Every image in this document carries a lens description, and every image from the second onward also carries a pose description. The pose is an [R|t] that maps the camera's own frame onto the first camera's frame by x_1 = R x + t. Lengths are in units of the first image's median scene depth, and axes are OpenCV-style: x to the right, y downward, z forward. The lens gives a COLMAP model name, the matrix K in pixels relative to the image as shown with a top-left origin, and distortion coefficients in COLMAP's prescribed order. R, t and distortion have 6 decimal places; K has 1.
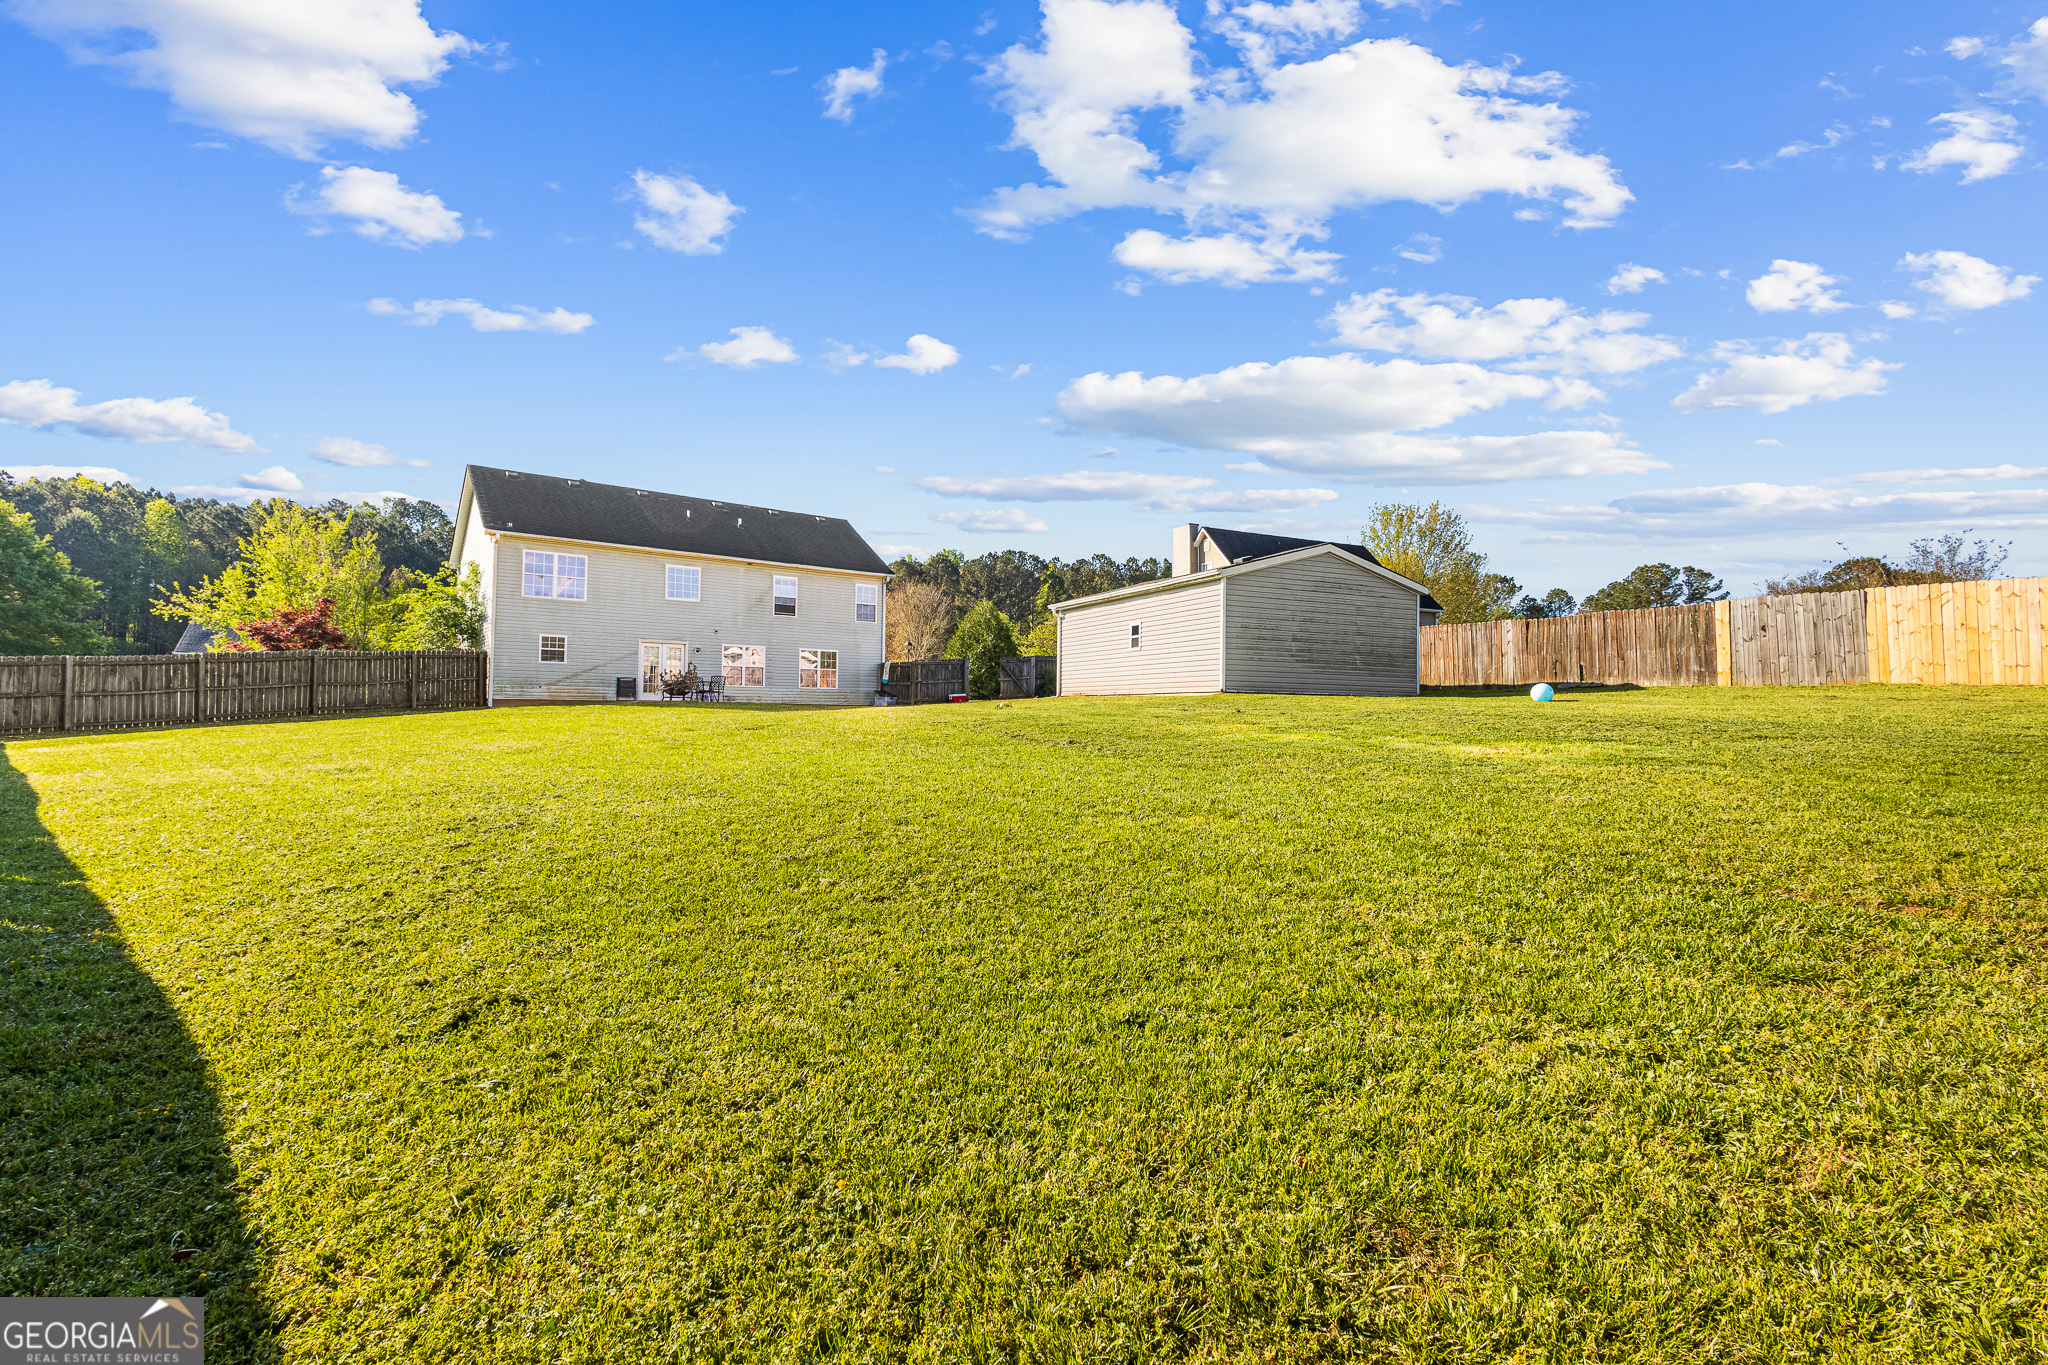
lens RADIAL K [[936.2, 0, 1024.0], [0, 936.2, 682.5], [0, 0, 1]] dist [0.002750, -0.000957]
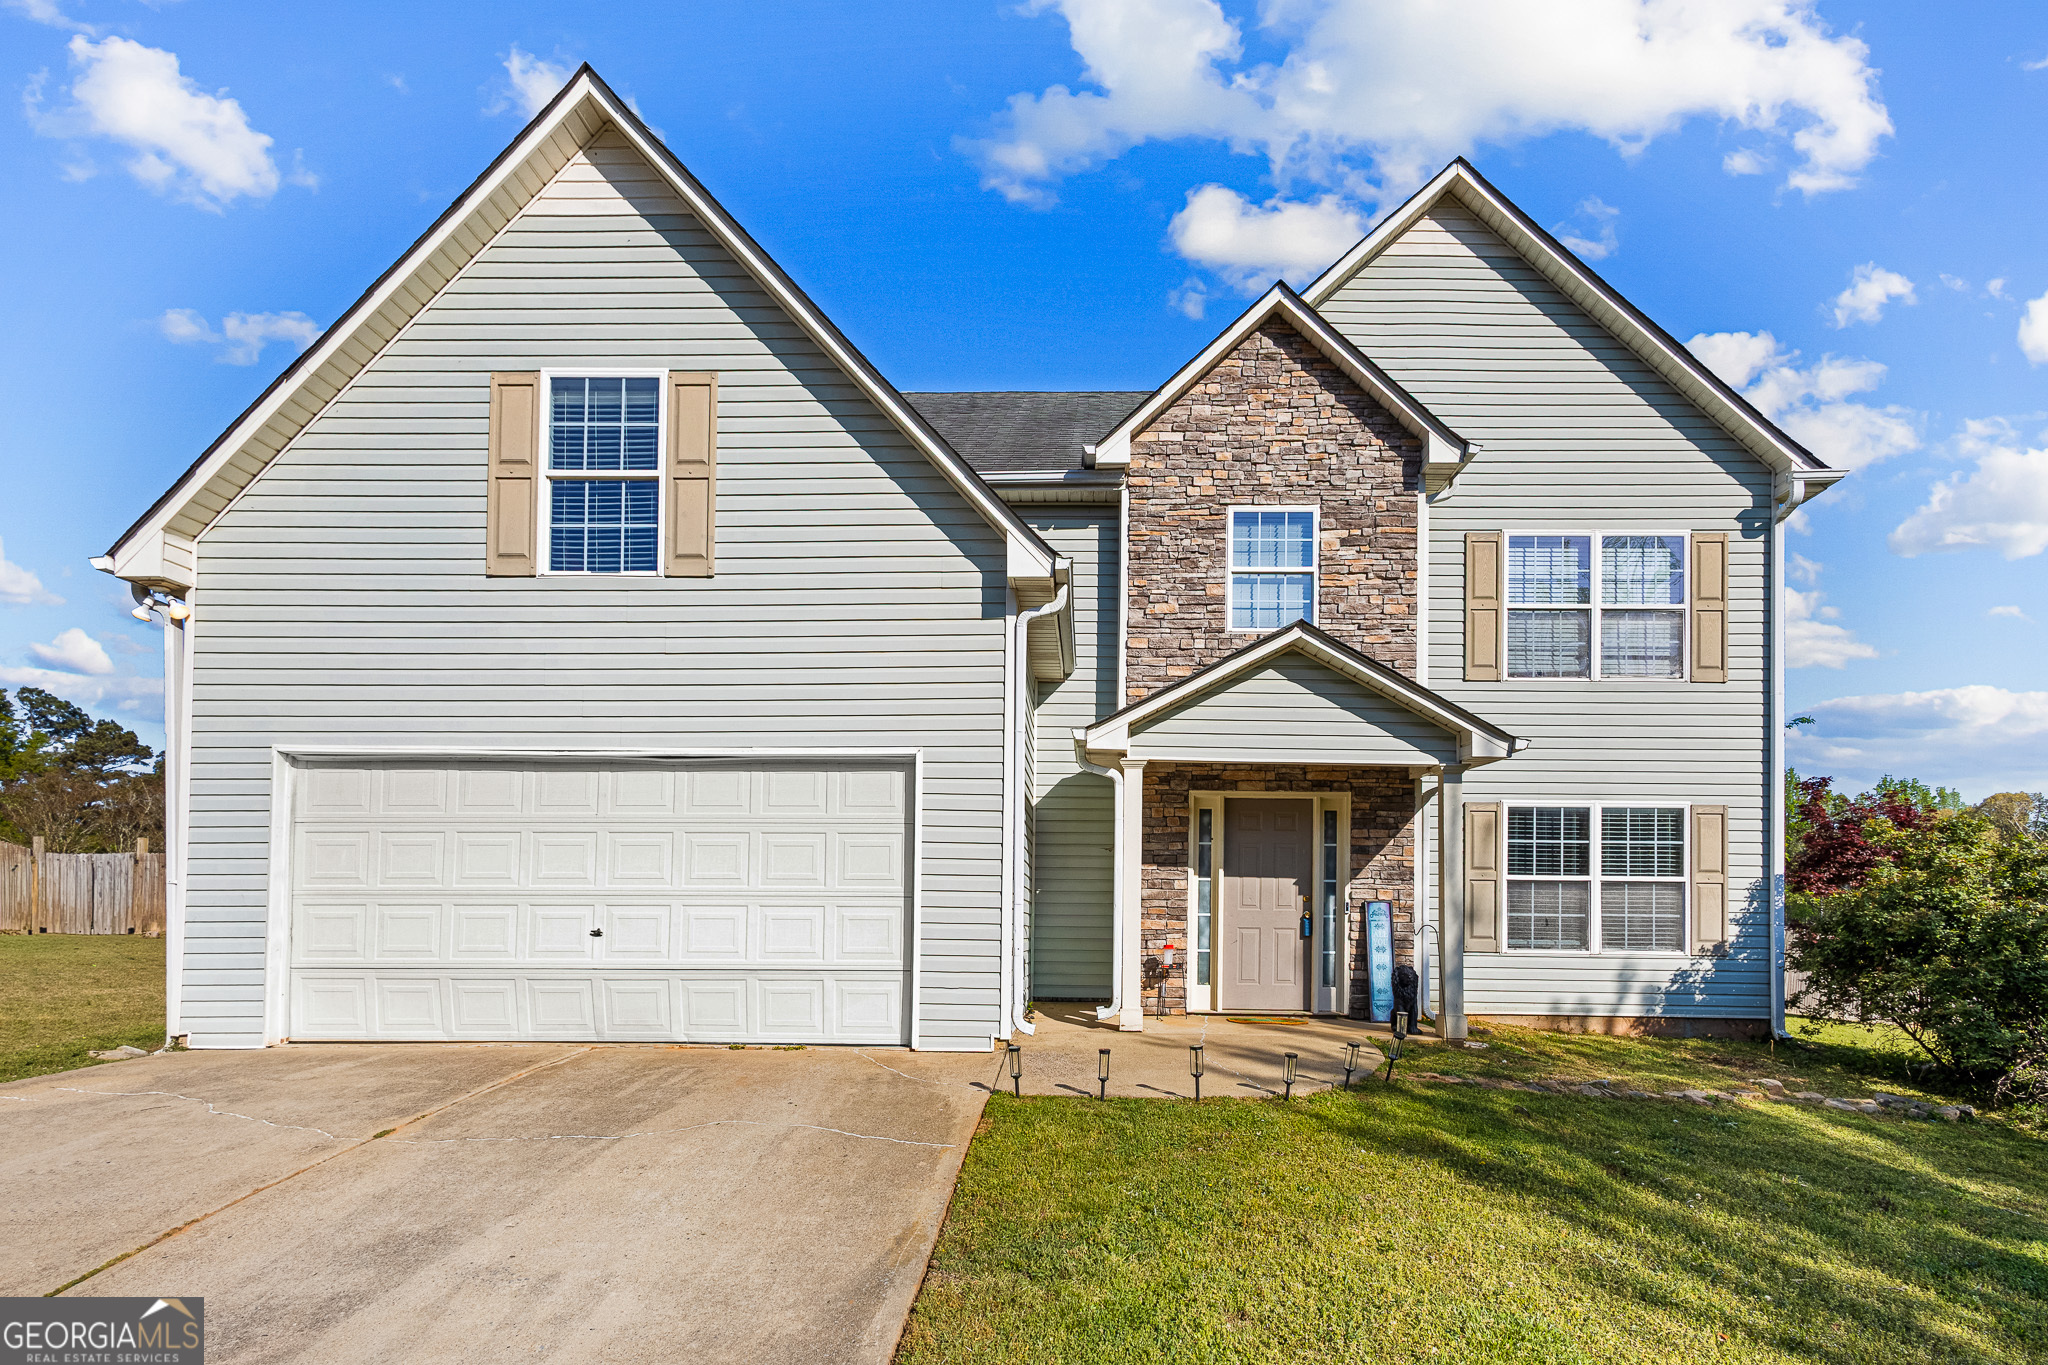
lens RADIAL K [[936.2, 0, 1024.0], [0, 936.2, 682.5], [0, 0, 1]] dist [0.002750, -0.000957]
pose [[0.999942, 0.003353, -0.010234, -0.010439], [-0.007020, 0.923584, -0.383331, 0.155019], [0.008166, 0.383381, 0.923554, 0.475848]]
